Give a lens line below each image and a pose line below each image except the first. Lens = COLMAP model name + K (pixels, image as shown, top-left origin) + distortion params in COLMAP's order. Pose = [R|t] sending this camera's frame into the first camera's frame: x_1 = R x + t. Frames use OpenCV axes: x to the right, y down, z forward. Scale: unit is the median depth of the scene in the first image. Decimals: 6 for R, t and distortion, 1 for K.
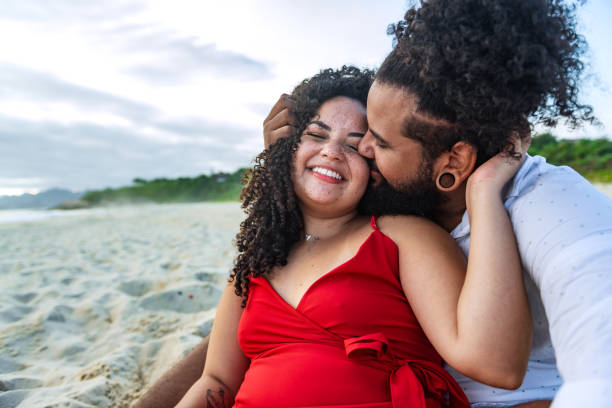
lens RADIAL K [[431.2, 0, 303.3], [0, 431.2, 203.8], [0, 0, 1]] dist [-0.039235, -0.009531]
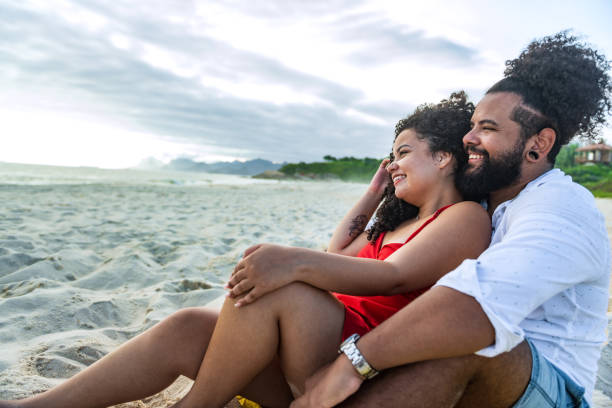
lens RADIAL K [[431.2, 0, 303.3], [0, 431.2, 203.8], [0, 0, 1]] dist [-0.039235, -0.009531]
pose [[0.906591, 0.118291, -0.405093, 0.125555], [-0.101743, 0.992863, 0.062226, -0.010098], [0.409563, -0.015198, 0.912155, -0.191785]]
